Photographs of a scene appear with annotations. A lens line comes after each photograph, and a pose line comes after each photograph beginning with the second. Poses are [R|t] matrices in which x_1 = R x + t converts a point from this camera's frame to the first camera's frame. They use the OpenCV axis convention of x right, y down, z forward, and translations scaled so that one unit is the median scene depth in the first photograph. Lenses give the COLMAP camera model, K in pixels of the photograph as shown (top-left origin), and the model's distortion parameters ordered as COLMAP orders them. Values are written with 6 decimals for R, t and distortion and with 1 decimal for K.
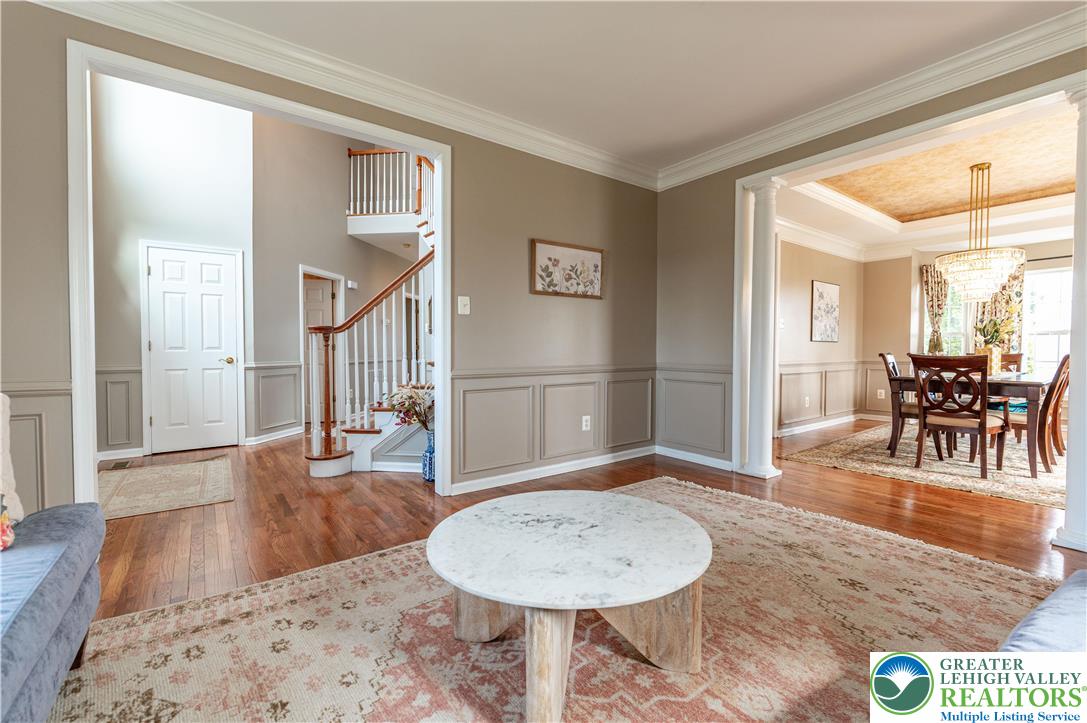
lens RADIAL K [[472.1, 0, 562.5], [0, 472.1, 358.4], [0, 0, 1]] dist [-0.001054, 0.000167]
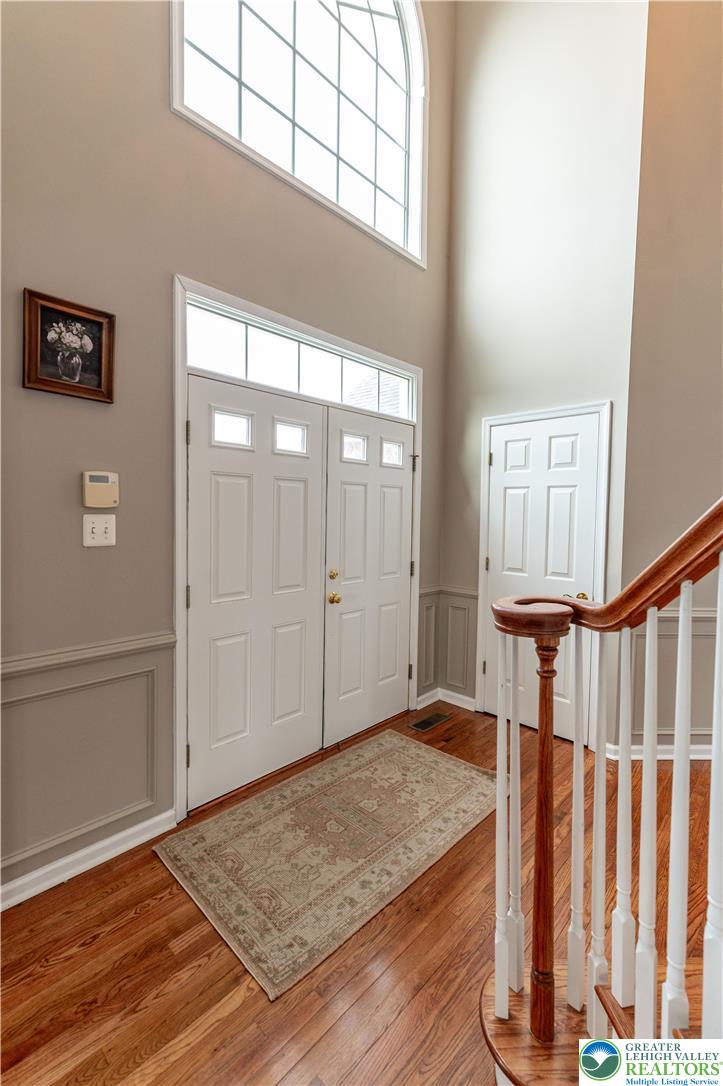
lens RADIAL K [[471.7, 0, 357.9], [0, 471.7, 533.8], [0, 0, 1]] dist [-0.001054, 0.000167]
pose [[0.144468, 0.053301, -0.988073, -0.179080], [-0.029790, 0.998330, 0.049499, -0.095714], [0.989061, 0.022284, 0.145815, 0.648482]]
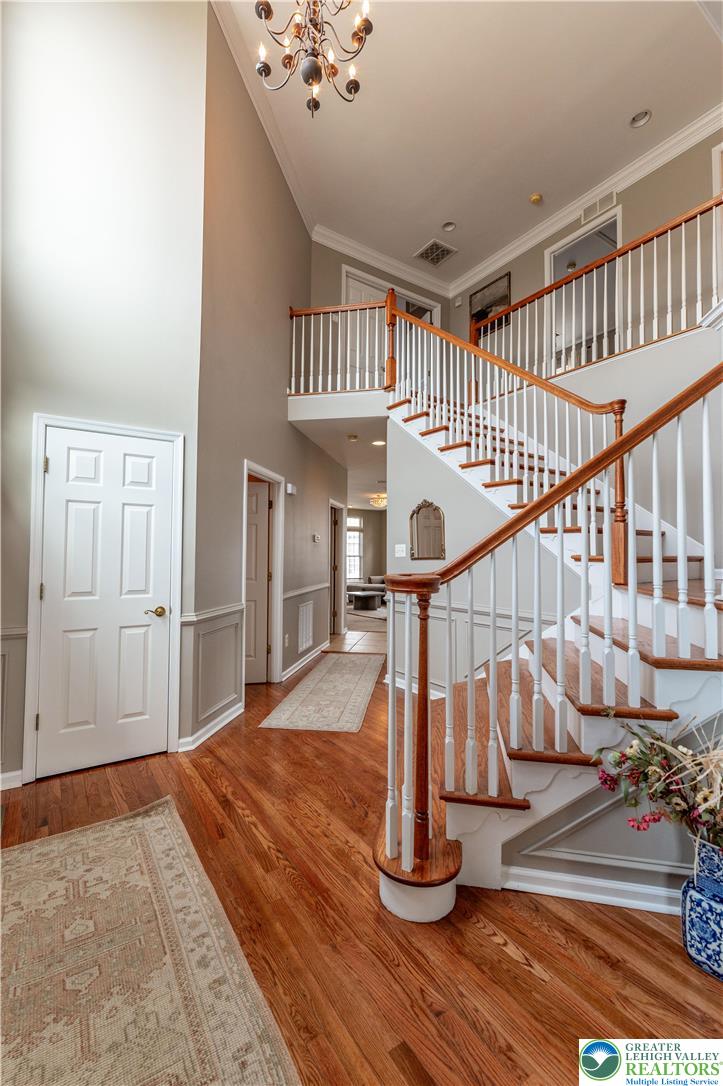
lens RADIAL K [[471.7, 0, 362.6], [0, 471.7, 538.2], [0, 0, 1]] dist [-0.001054, 0.000167]
pose [[0.997699, 0.007104, -0.067426, -0.405149], [-0.010649, 0.998572, -0.052351, -0.062078], [0.066958, 0.052948, 0.996350, 0.406524]]
